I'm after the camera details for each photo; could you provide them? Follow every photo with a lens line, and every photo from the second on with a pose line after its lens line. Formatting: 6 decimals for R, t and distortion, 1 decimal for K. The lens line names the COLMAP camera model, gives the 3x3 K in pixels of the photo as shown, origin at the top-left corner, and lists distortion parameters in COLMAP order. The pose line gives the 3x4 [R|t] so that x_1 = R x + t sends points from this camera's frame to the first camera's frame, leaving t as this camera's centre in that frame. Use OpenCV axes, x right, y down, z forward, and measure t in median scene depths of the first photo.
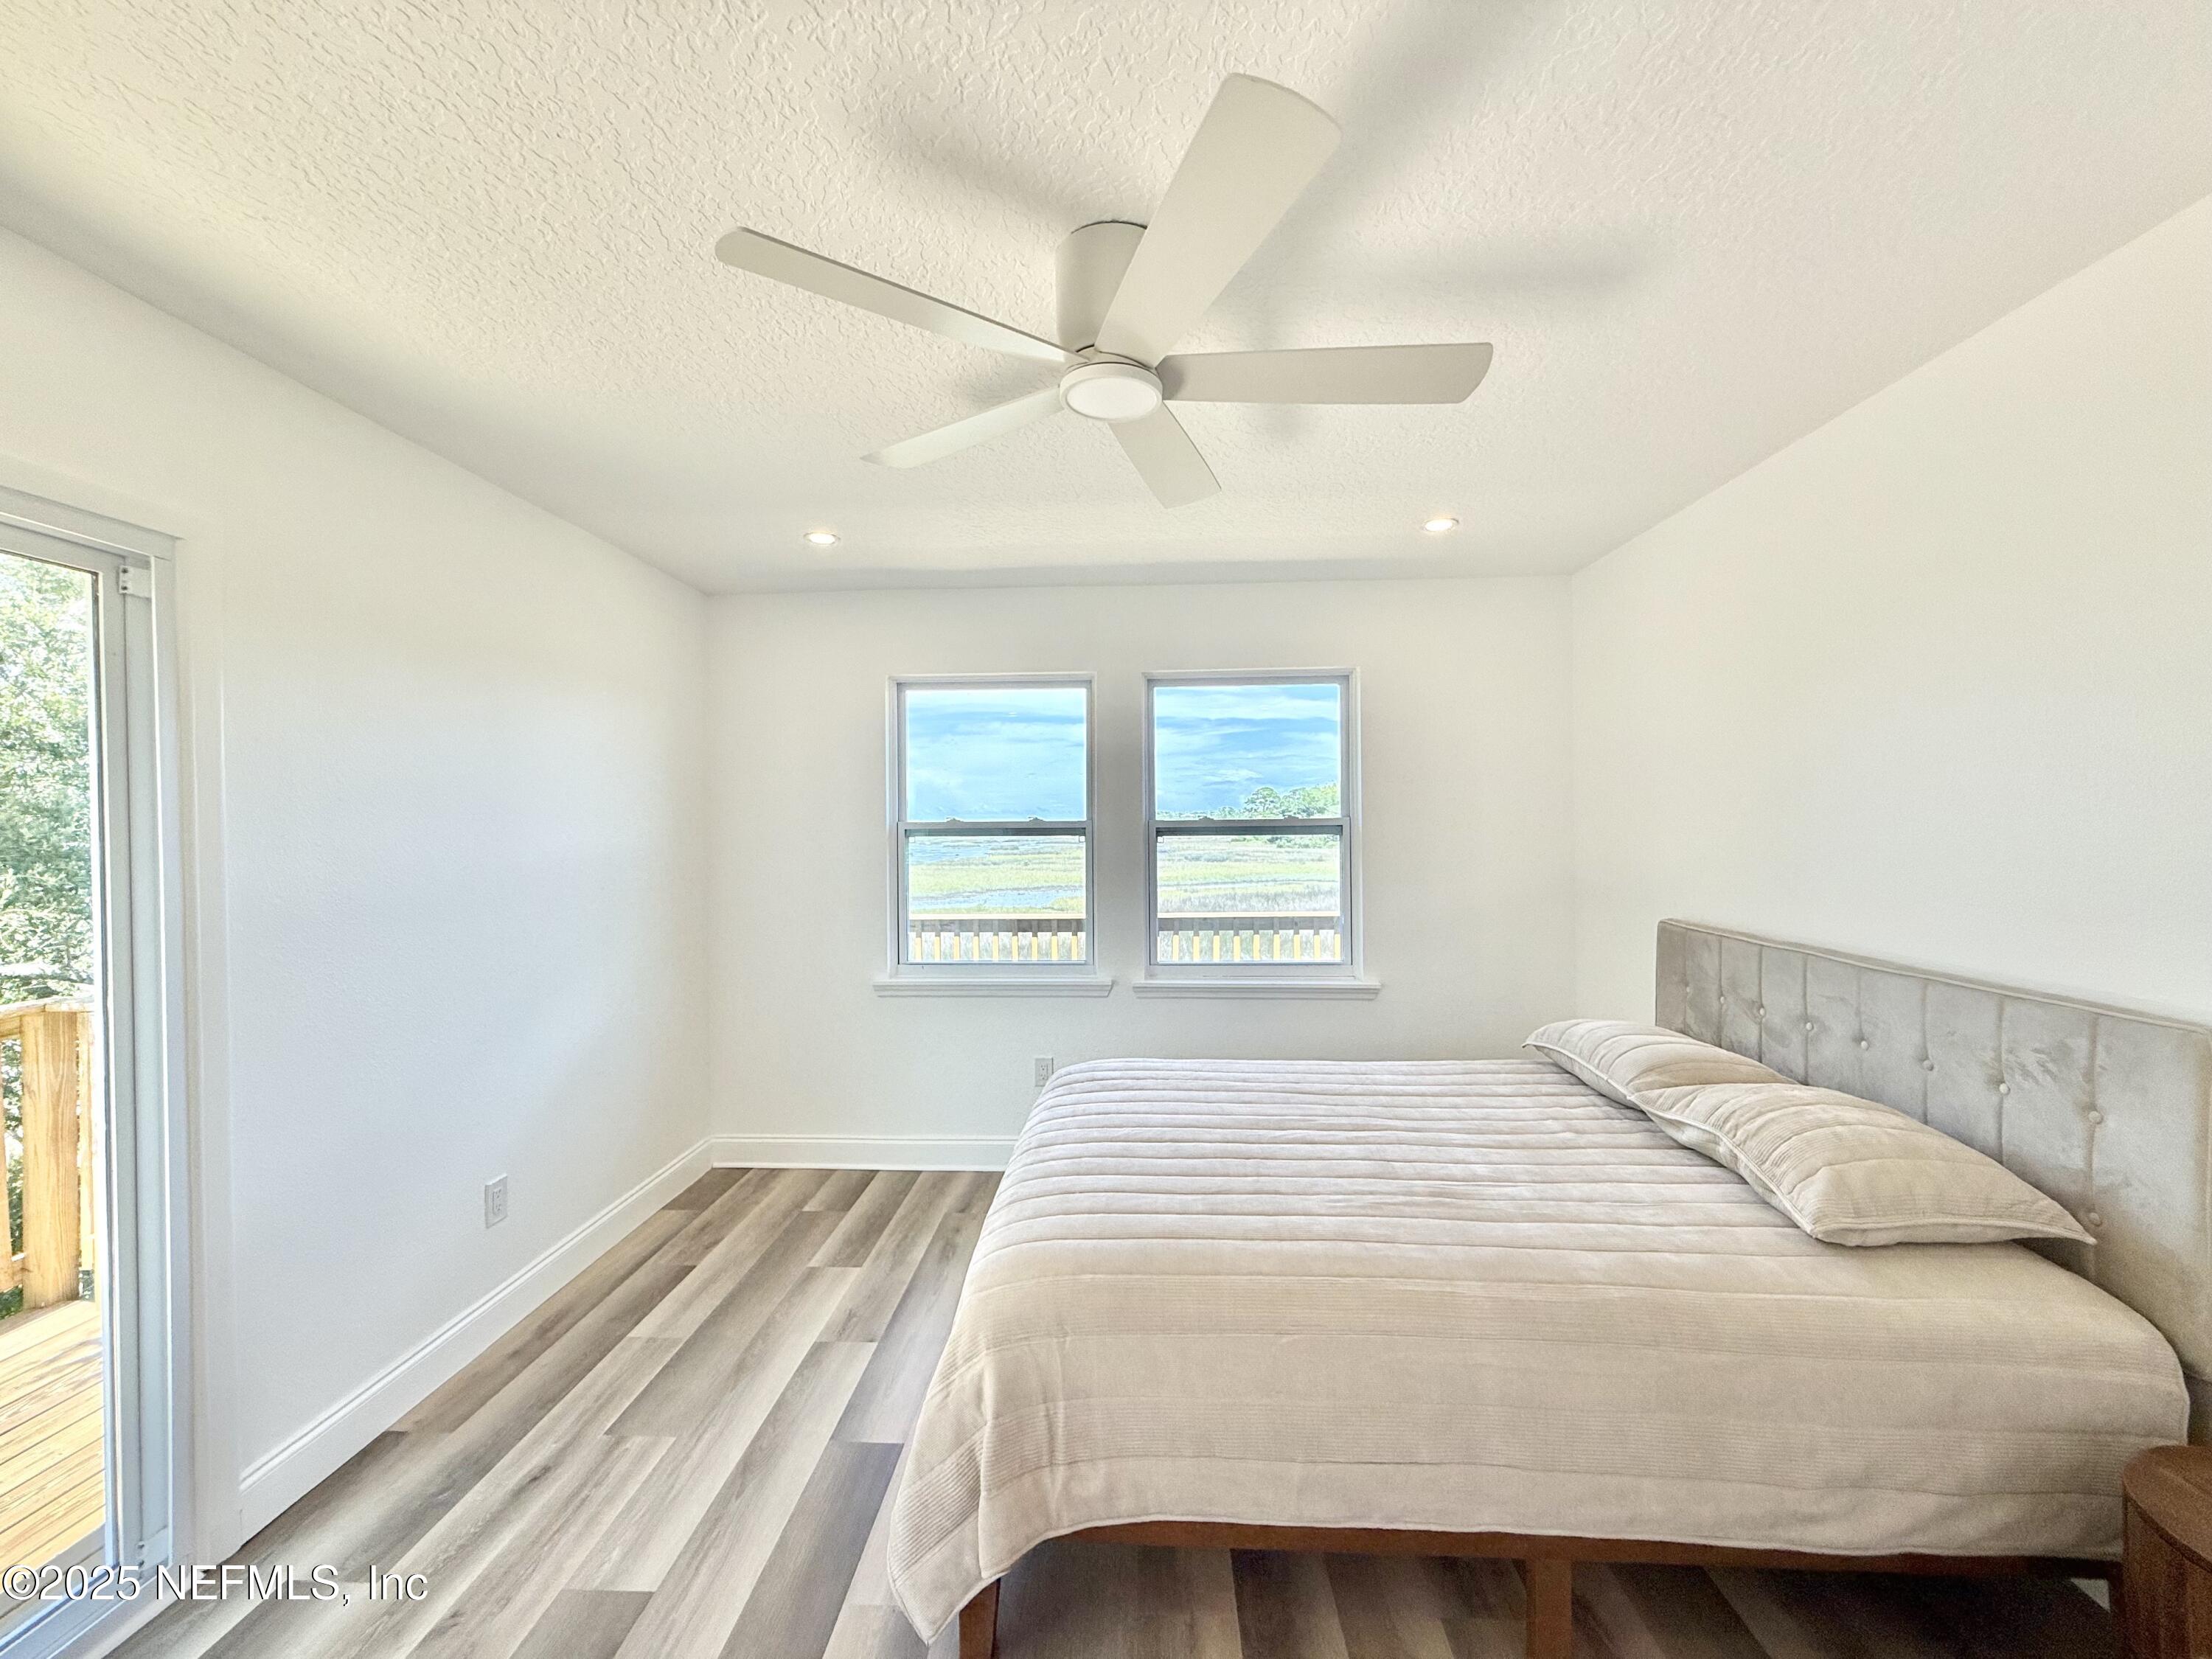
lens RADIAL K [[882.9, 0, 1094.4], [0, 882.9, 822.0], [0, 0, 1]] dist [-0.000741, 0.000149]
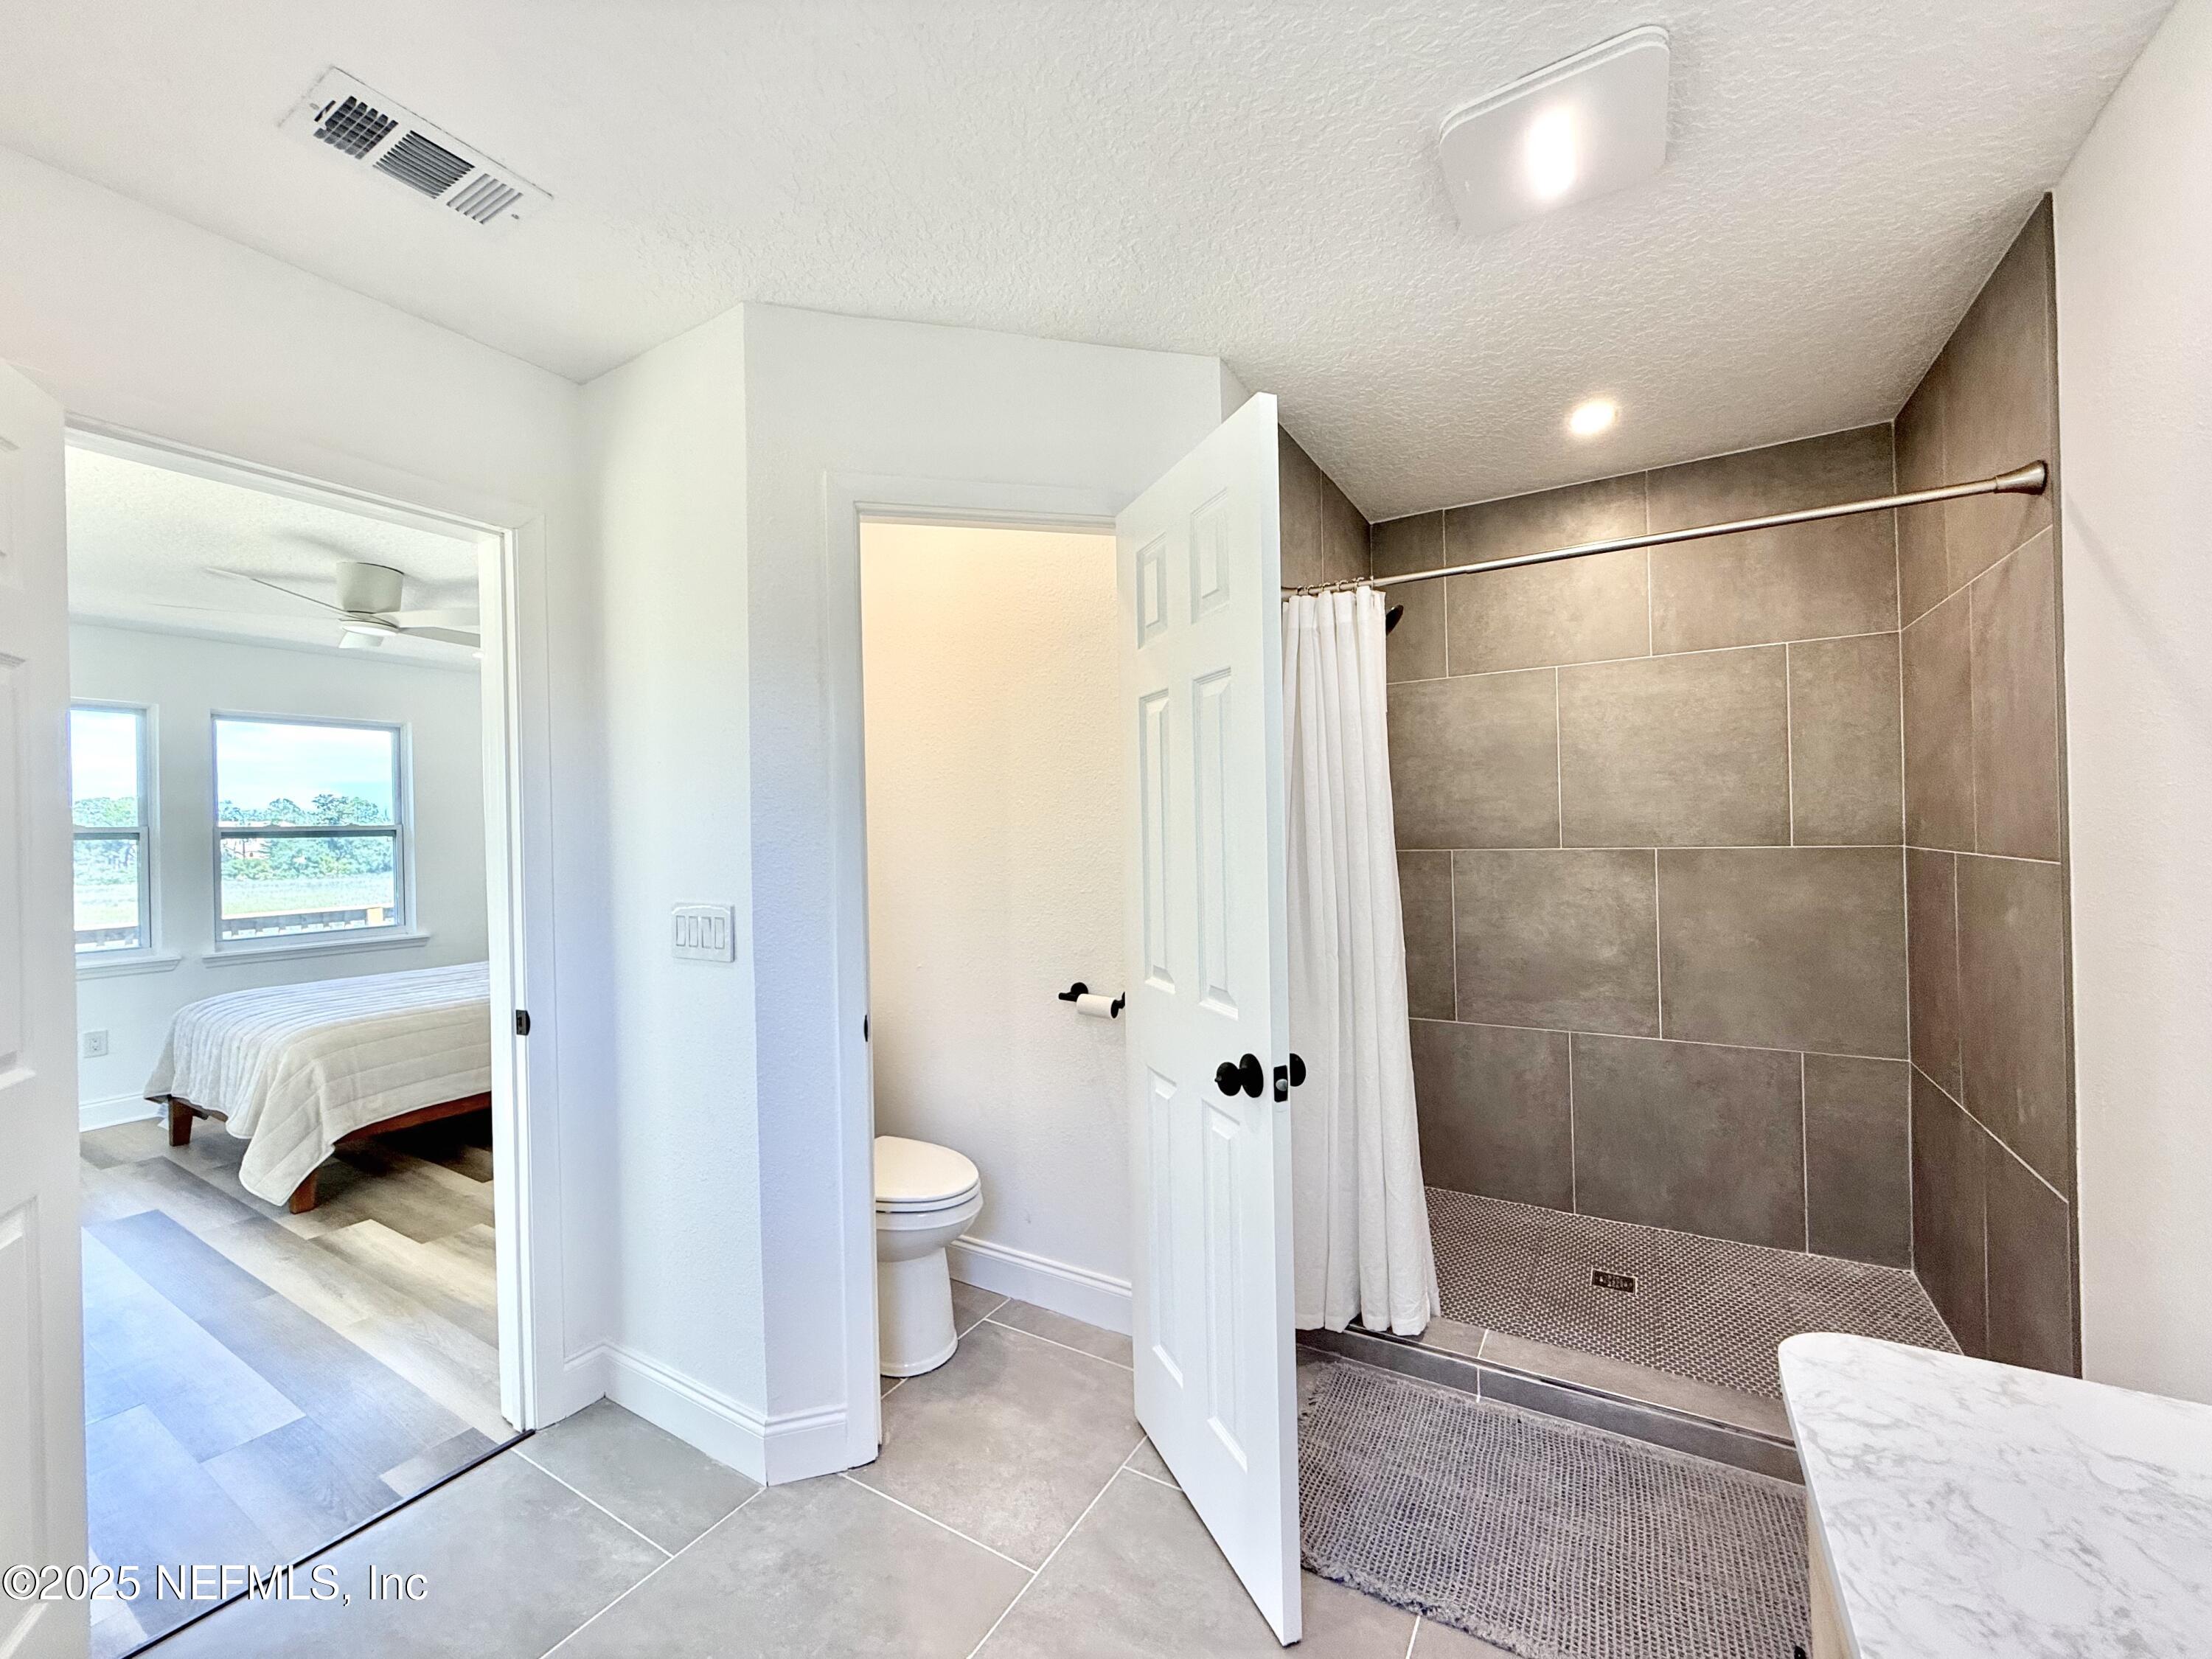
lens RADIAL K [[882.9, 0, 1103.3], [0, 882.9, 828.6], [0, 0, 1]] dist [-0.000741, 0.000149]
pose [[0.467975, -0.000391, 0.883742, -0.455541], [0.011143, 0.999923, -0.005458, 0.022255], [-0.883672, 0.012401, 0.467943, -0.705413]]
